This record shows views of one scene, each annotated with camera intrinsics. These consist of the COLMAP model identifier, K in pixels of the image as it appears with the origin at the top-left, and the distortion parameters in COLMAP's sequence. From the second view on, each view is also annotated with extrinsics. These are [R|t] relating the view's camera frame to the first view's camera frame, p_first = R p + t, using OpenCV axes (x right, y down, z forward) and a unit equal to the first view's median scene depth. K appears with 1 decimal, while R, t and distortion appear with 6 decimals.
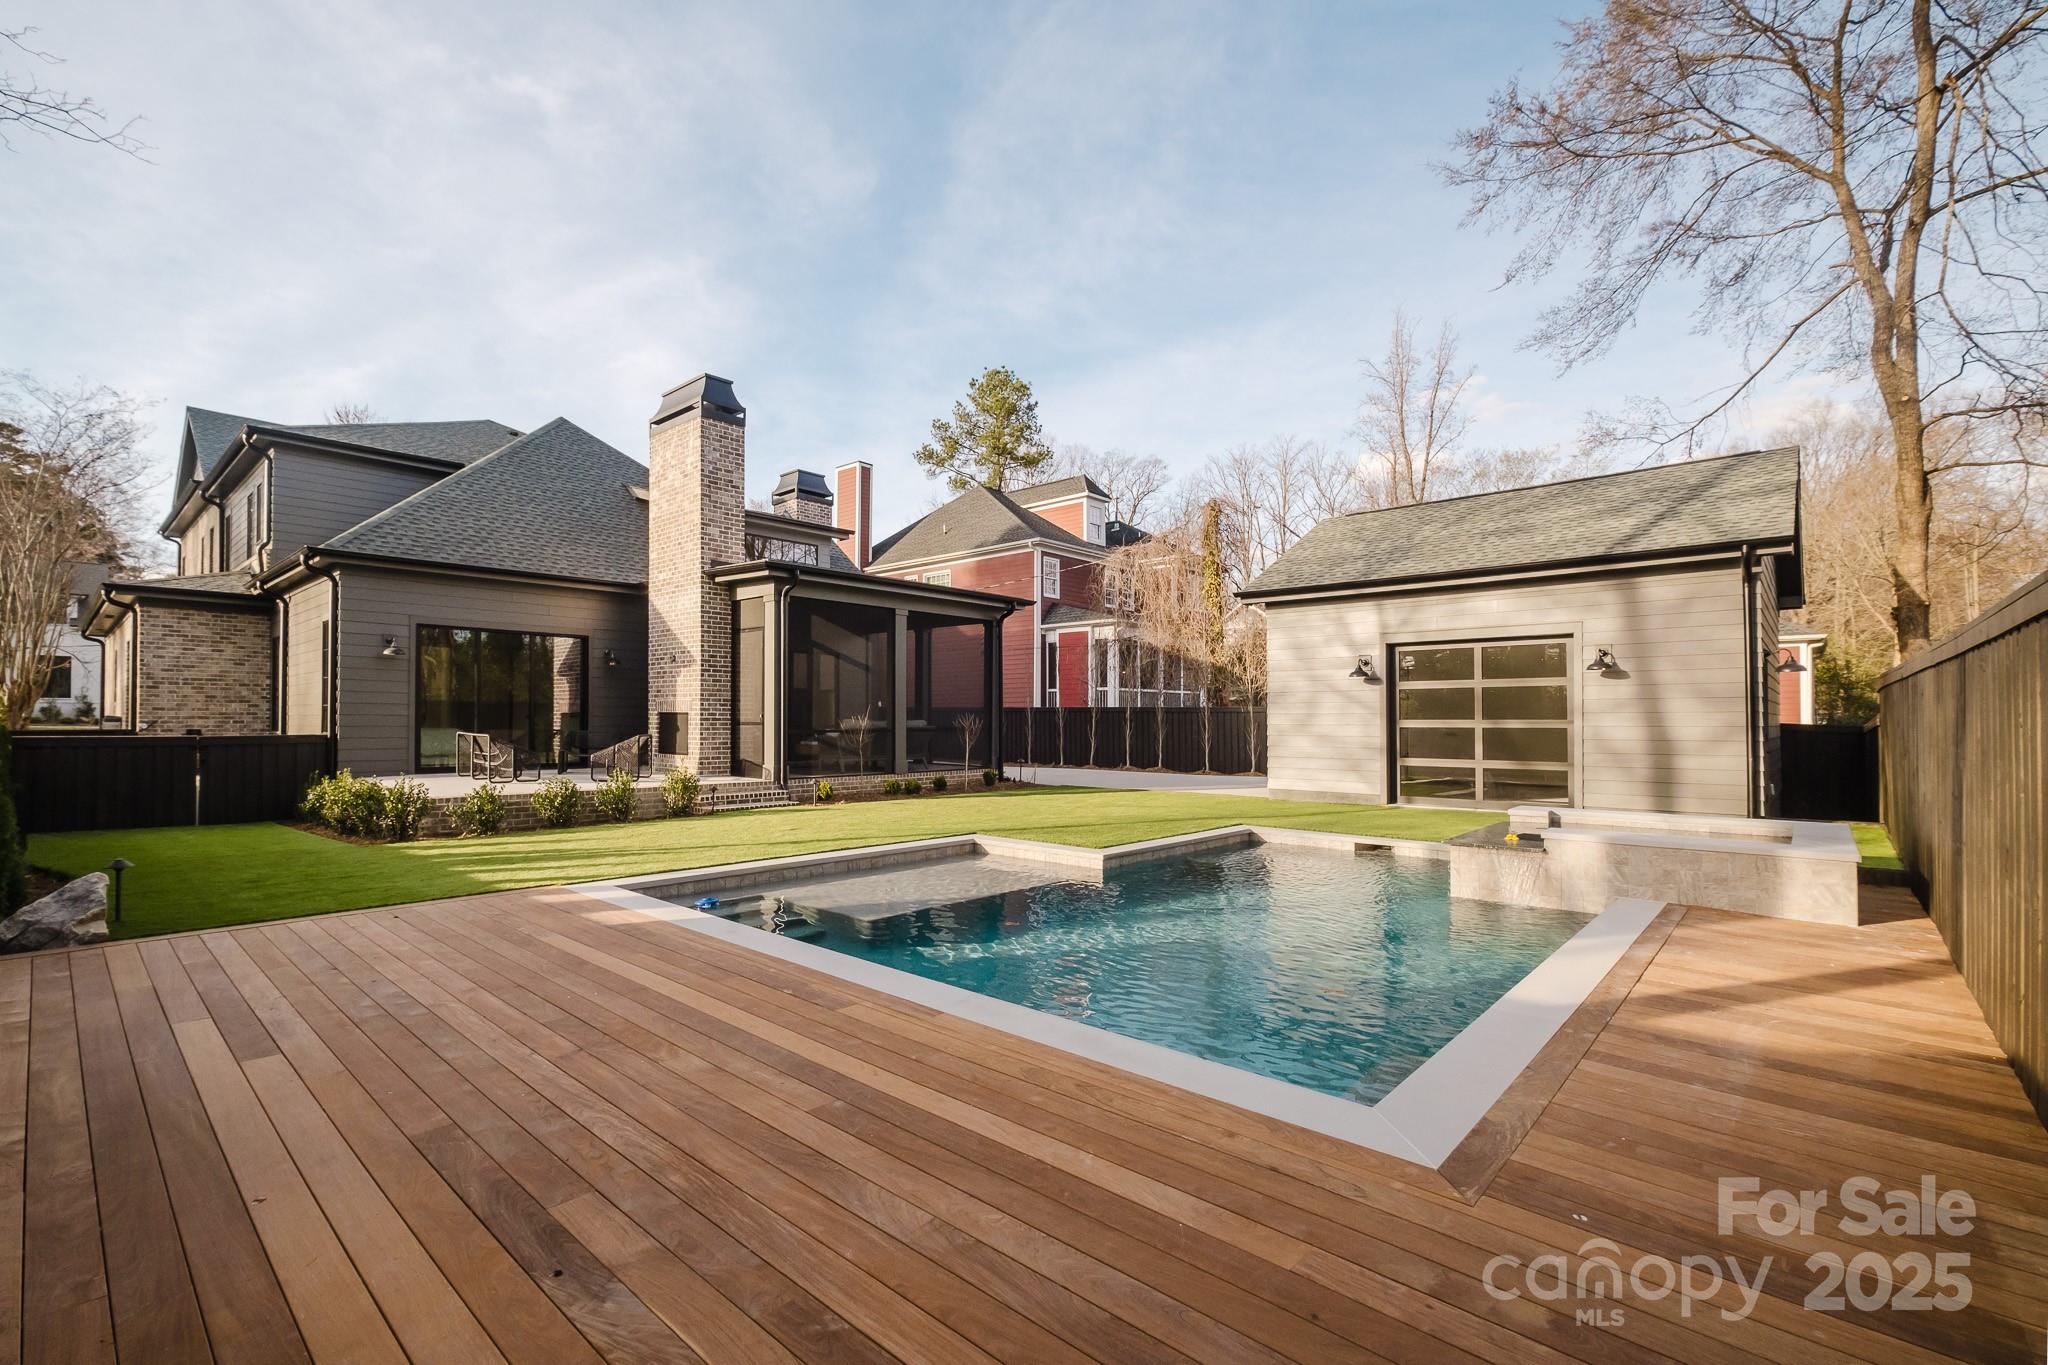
lens RADIAL K [[903.4, 0, 1000.3], [0, 903.4, 691.2], [0, 0, 1]] dist [-0.001200, -0.000210]
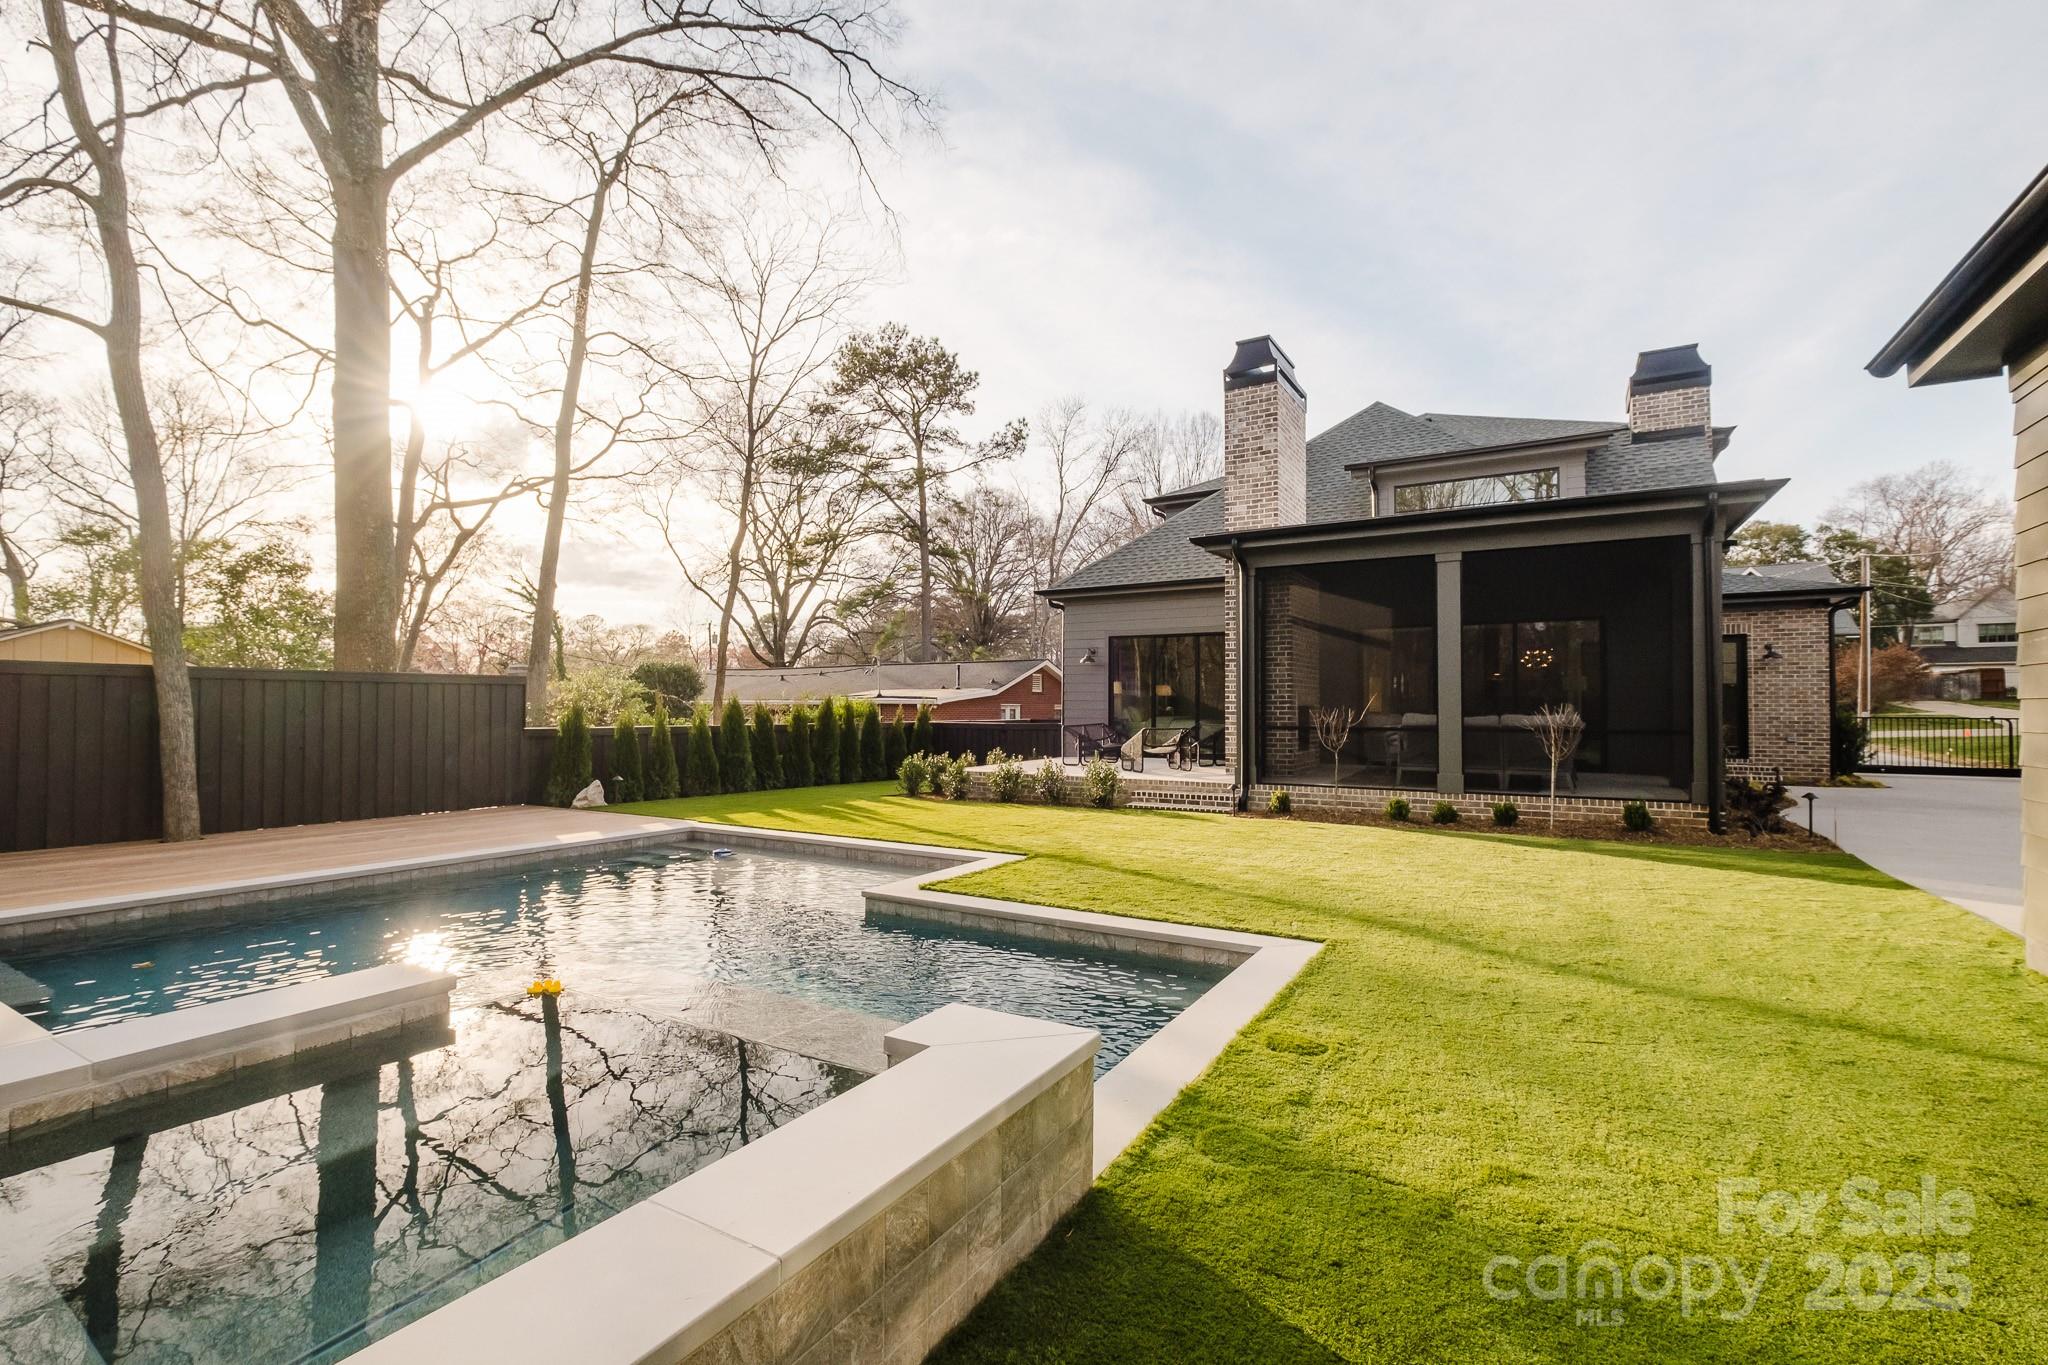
lens RADIAL K [[903.4, 0, 1000.3], [0, 903.4, 691.2], [0, 0, 1]] dist [-0.001200, -0.000210]
pose [[0.196953, -0.021772, -0.980171, 0.524660], [0.033065, 0.999332, -0.015554, 0.013854], [0.979855, -0.029346, 0.197541, 0.558609]]
